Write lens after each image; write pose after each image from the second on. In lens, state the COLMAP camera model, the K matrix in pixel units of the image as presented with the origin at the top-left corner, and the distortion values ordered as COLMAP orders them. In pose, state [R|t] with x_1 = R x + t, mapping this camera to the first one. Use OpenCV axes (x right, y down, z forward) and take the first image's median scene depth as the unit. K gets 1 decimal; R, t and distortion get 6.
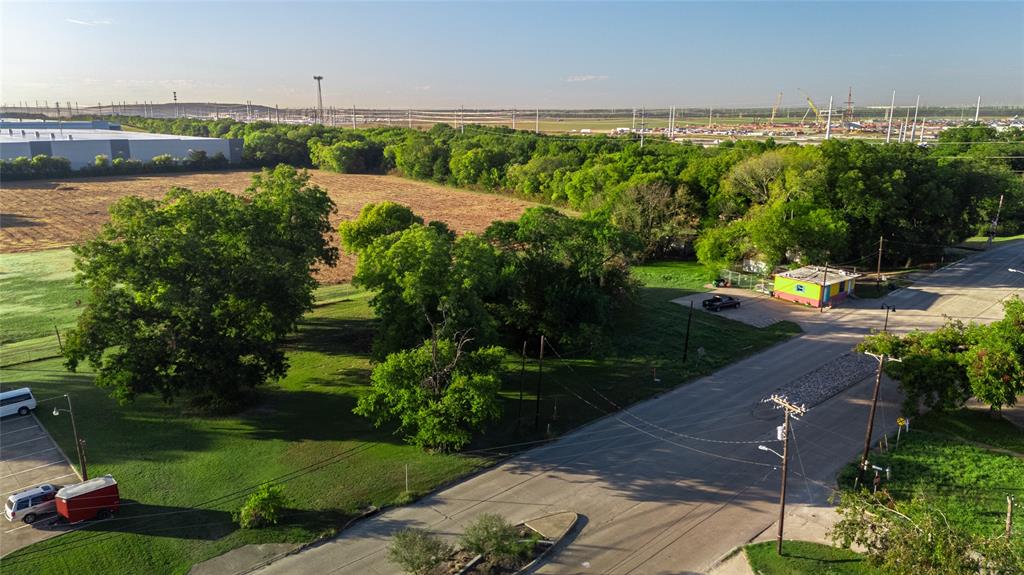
lens RADIAL K [[750.6, 0, 512.0], [0, 750.6, 287.5], [0, 0, 1]] dist [0.083447, -0.077098]
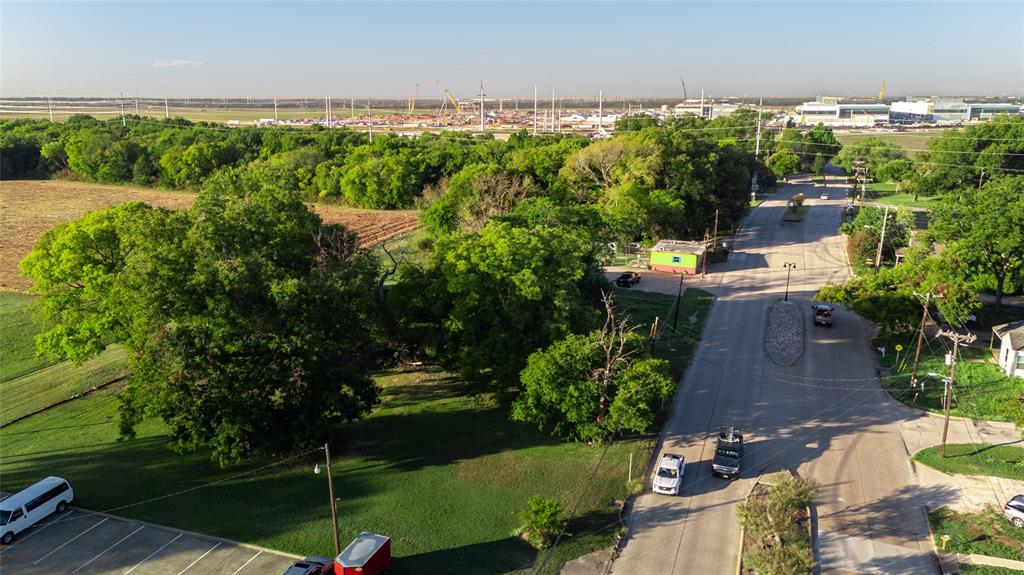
lens RADIAL K [[783.1, 0, 512.0], [0, 783.1, 287.5], [0, 0, 1]] dist [0.085711, -0.091370]
pose [[0.885637, -0.108933, 0.451420, -0.333913], [0.107775, 0.993771, 0.028364, -0.015511], [-0.451698, 0.023531, 0.891861, 0.058954]]
